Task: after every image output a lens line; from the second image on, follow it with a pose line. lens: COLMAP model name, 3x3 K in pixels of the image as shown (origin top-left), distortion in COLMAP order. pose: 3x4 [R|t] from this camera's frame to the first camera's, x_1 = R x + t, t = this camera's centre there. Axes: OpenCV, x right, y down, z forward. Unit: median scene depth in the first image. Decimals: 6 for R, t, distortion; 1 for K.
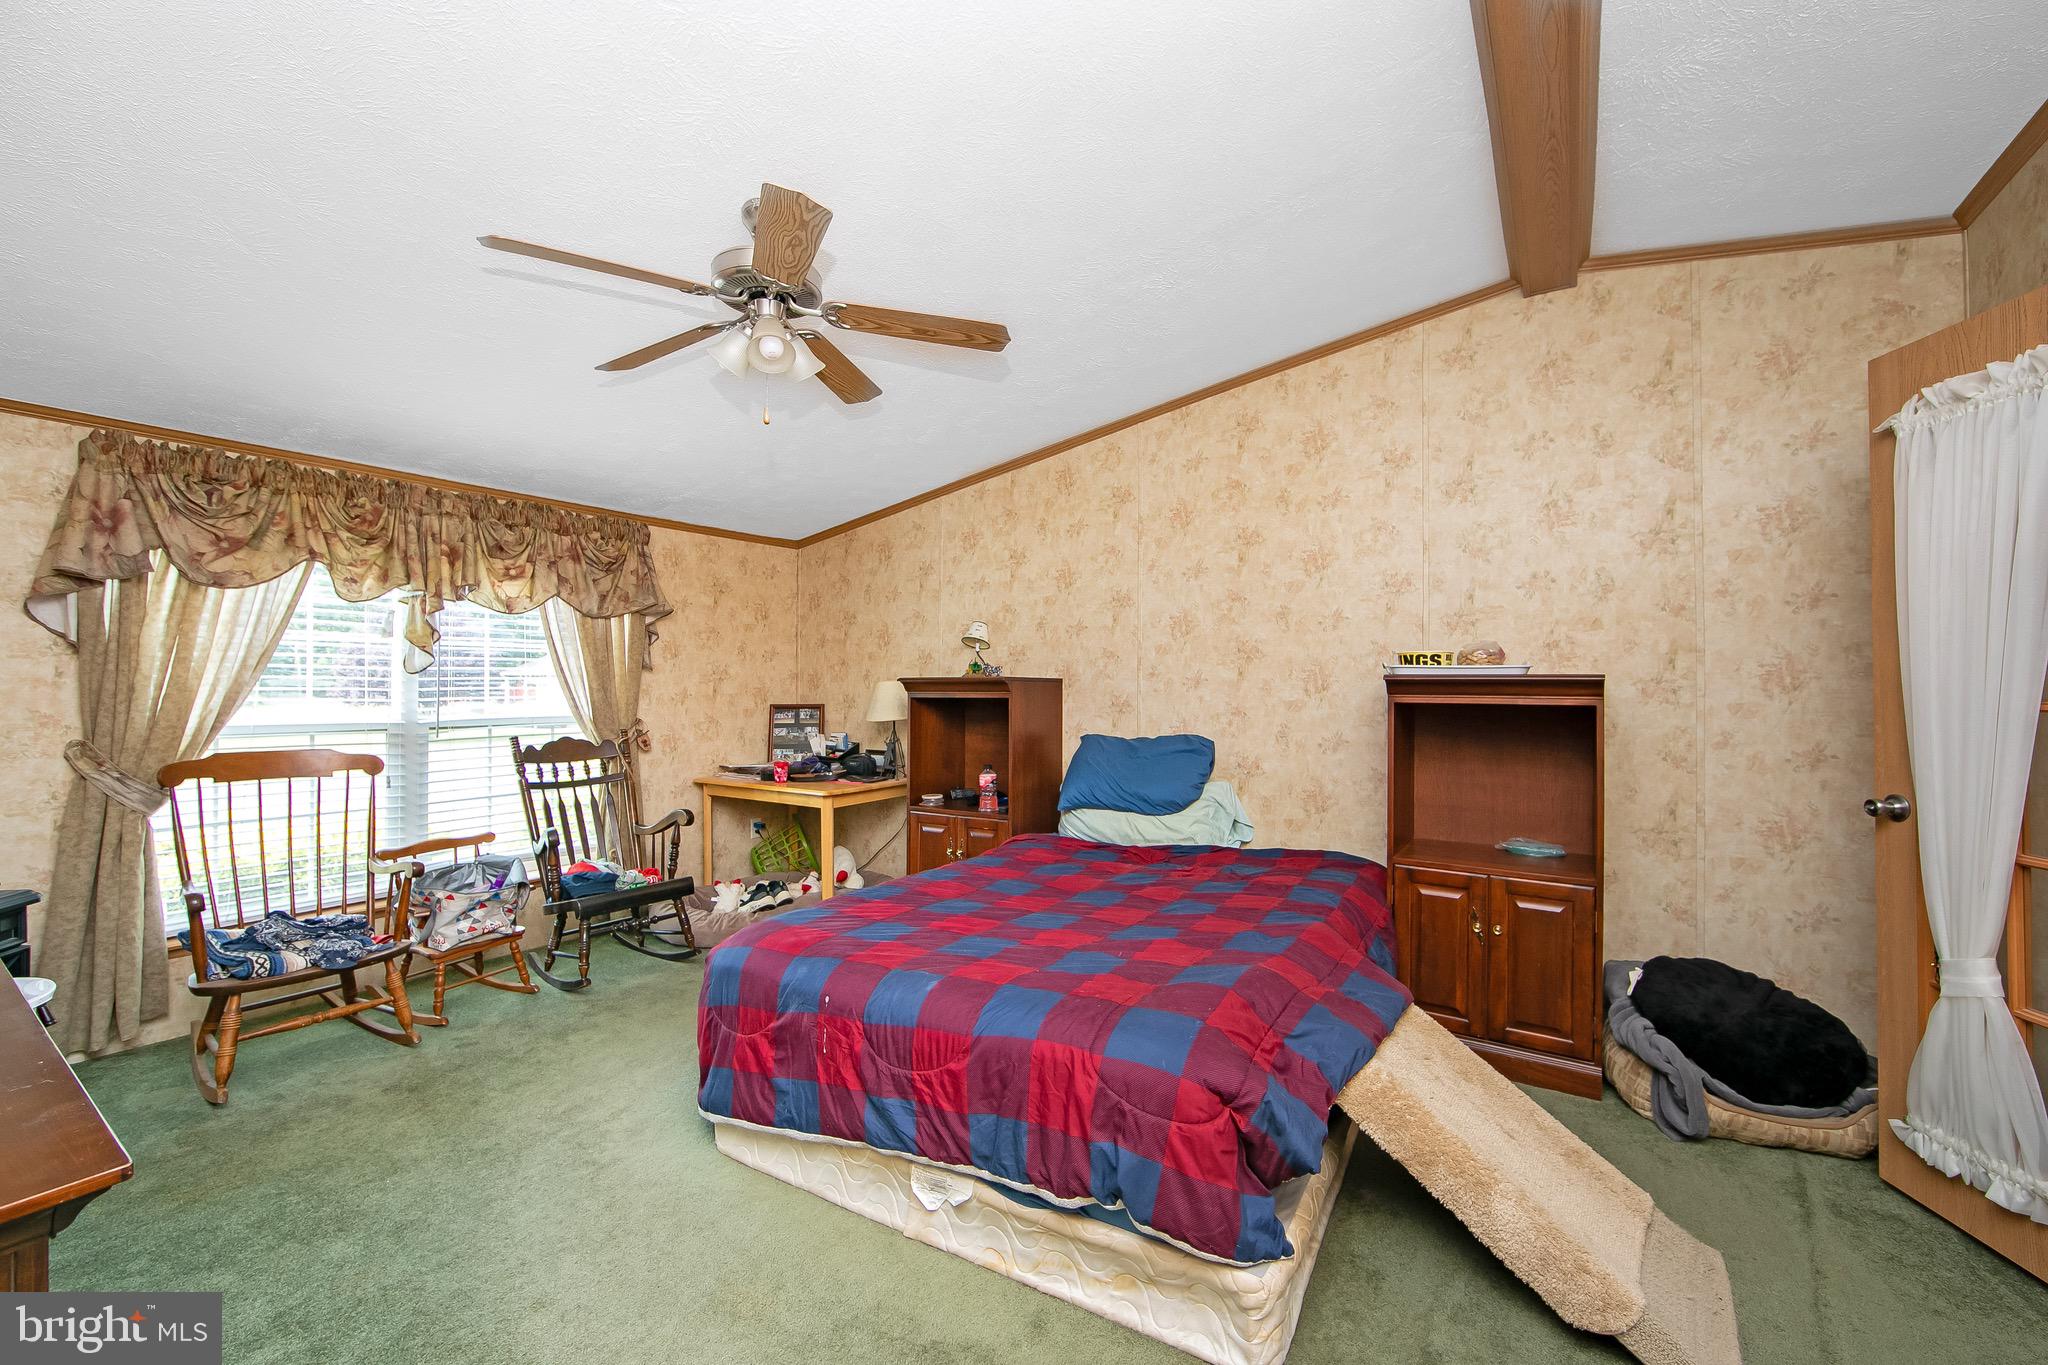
lens RADIAL K [[814.6, 0, 1023.9], [0, 814.6, 677.3], [0, 0, 1]] dist [-0.004622, 0.000637]
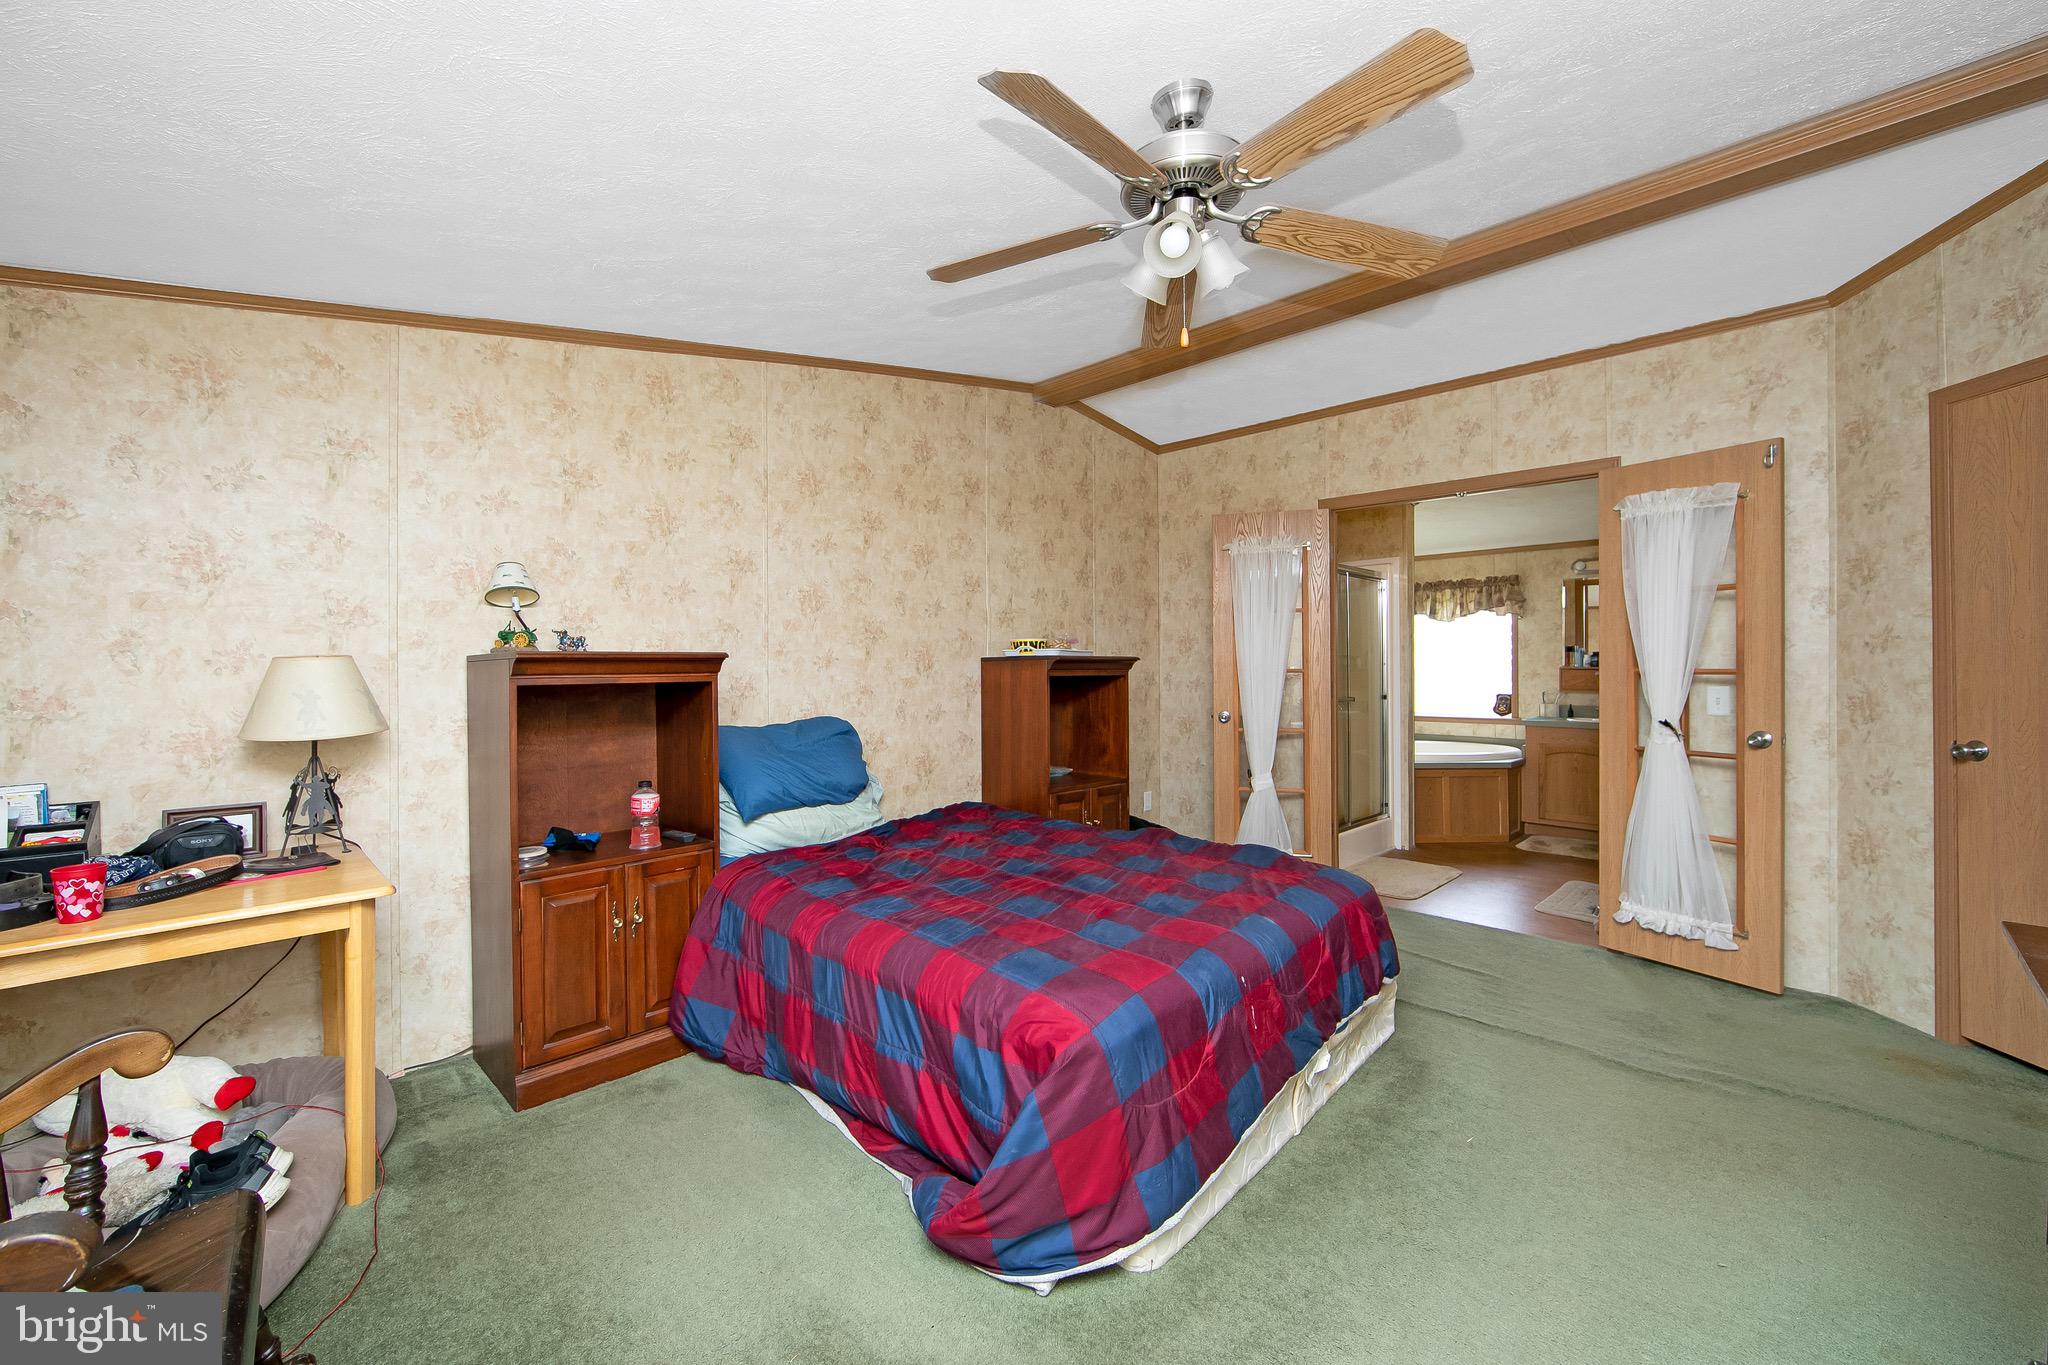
lens RADIAL K [[814.6, 0, 1050.9], [0, 814.6, 669.7], [0, 0, 1]] dist [-0.004622, 0.000637]
pose [[0.199287, -0.002159, 0.979939, -0.694674], [0.001528, 0.999997, 0.001892, 0.014760], [-0.979940, 0.001121, 0.199290, 0.570470]]
